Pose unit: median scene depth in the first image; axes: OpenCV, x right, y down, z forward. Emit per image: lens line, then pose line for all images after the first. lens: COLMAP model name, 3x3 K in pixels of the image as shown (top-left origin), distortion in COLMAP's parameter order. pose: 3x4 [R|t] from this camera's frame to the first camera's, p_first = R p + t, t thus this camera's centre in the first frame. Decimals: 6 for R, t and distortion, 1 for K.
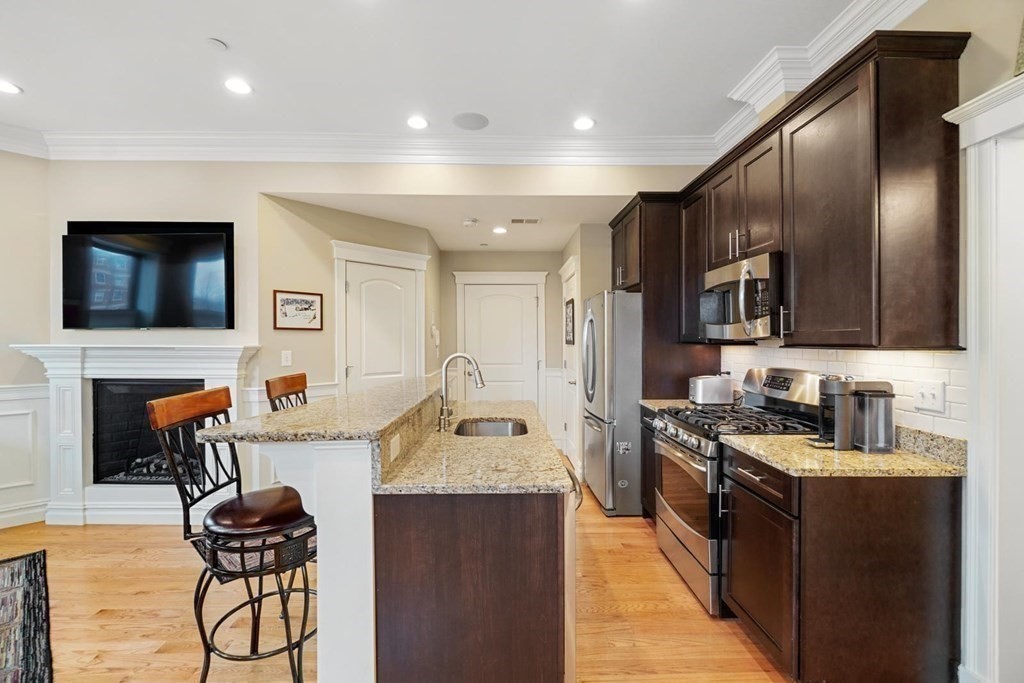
lens RADIAL K [[446.2, 0, 510.2], [0, 446.2, 329.7], [0, 0, 1]] dist [-0.001432, -0.000401]
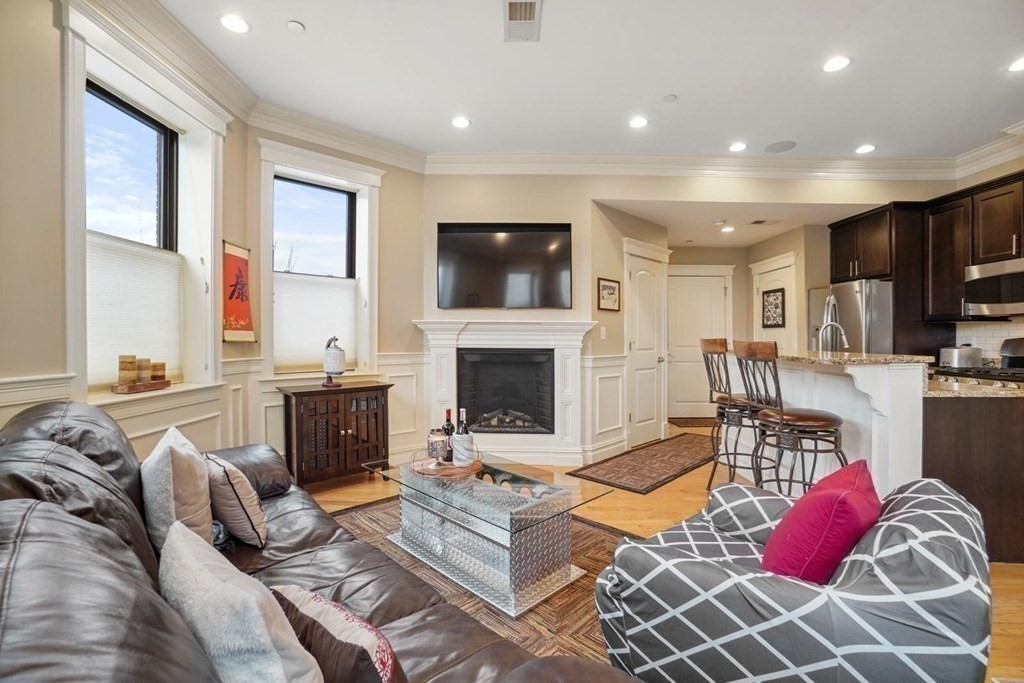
lens RADIAL K [[463.8, 0, 509.3], [0, 463.8, 322.6], [0, 0, 1]] dist [-0.028803, 0.000526]
pose [[0.999751, 0.003906, -0.021958, -0.760953], [-0.004111, 0.999948, -0.009316, 0.049081], [0.021920, 0.009404, 0.999715, -0.296316]]
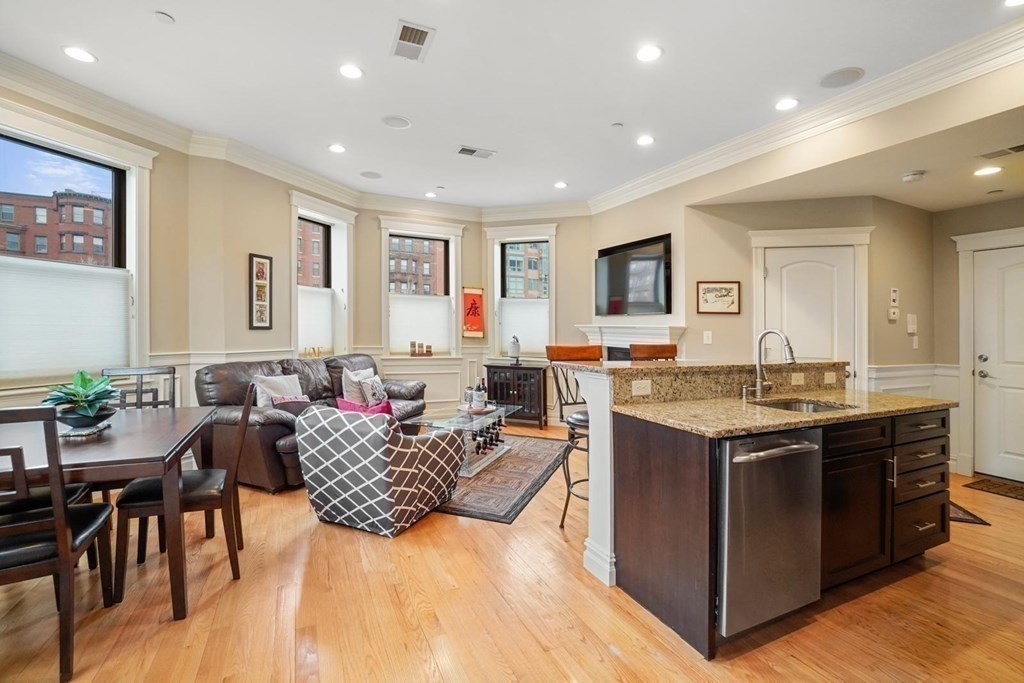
lens RADIAL K [[463.8, 0, 509.3], [0, 463.8, 322.6], [0, 0, 1]] dist [-0.028803, 0.000526]
pose [[0.403513, -0.003108, -0.914969, 0.435236], [0.000511, 0.999995, -0.003171, 0.028554], [0.914974, 0.000812, 0.403512, 0.010719]]
